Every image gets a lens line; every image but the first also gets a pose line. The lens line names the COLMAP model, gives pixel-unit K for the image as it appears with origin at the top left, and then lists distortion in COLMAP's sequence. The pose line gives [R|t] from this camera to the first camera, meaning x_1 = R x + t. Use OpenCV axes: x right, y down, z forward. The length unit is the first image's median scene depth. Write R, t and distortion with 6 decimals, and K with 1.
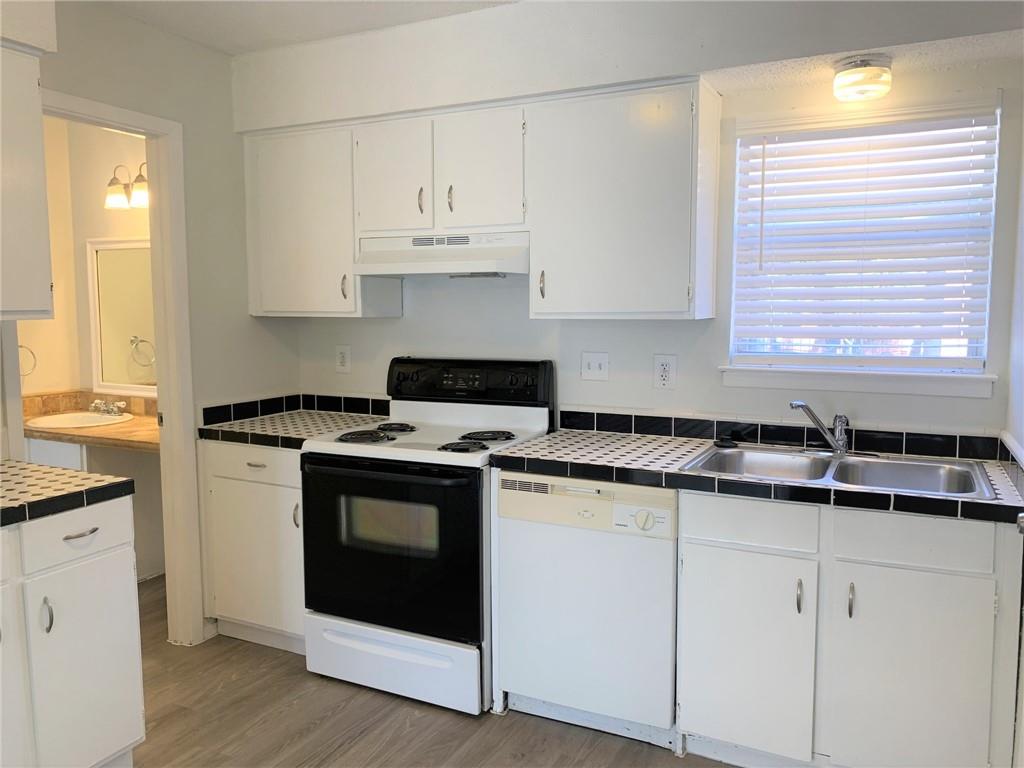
lens RADIAL K [[791.7, 0, 515.4], [0, 791.7, 381.1], [0, 0, 1]] dist [0.037631, -0.030548]
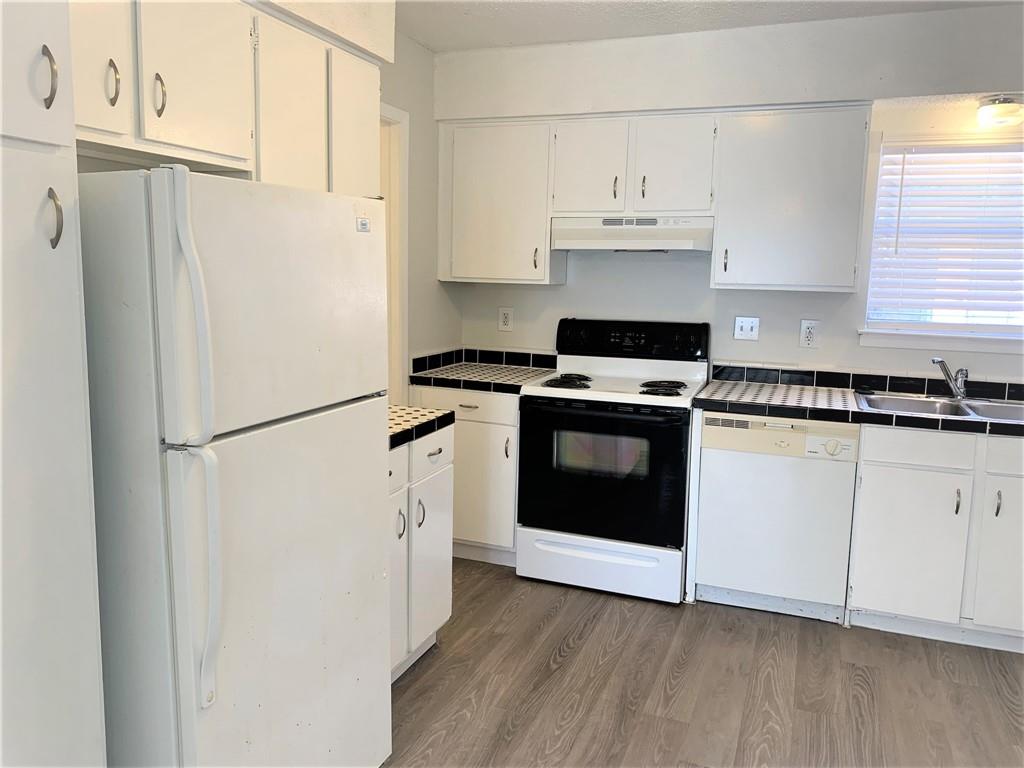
lens RADIAL K [[791.7, 0, 512.0], [0, 791.7, 376.0], [0, 0, 1]] dist [0.037631, -0.030548]
pose [[0.994680, 0.012131, 0.102292, -0.420228], [-0.016129, 0.999134, 0.038349, 0.014217], [-0.101738, -0.039795, 0.994015, -0.201561]]
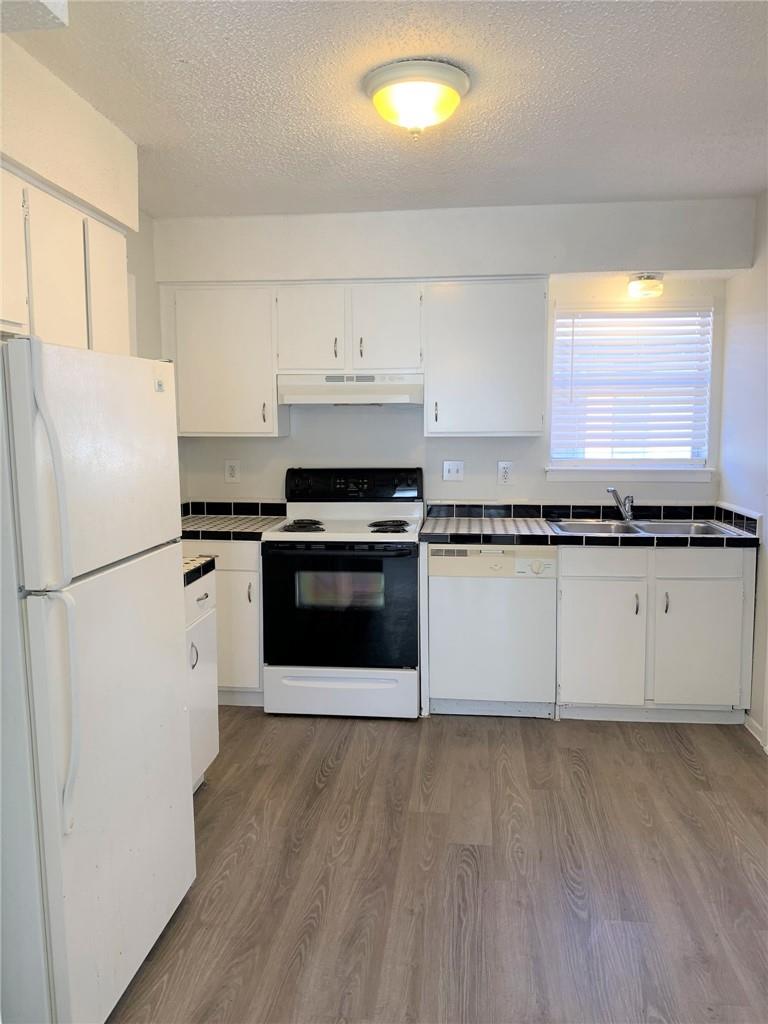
lens RADIAL K [[791.7, 0, 381.0], [0, 791.7, 506.1], [0, 0, 1]] dist [0.037631, -0.030548]
pose [[0.938283, -0.036991, 0.343885, -0.545204], [0.035168, 0.999315, 0.011540, 0.024643], [-0.344077, 0.001266, 0.938941, -0.278894]]
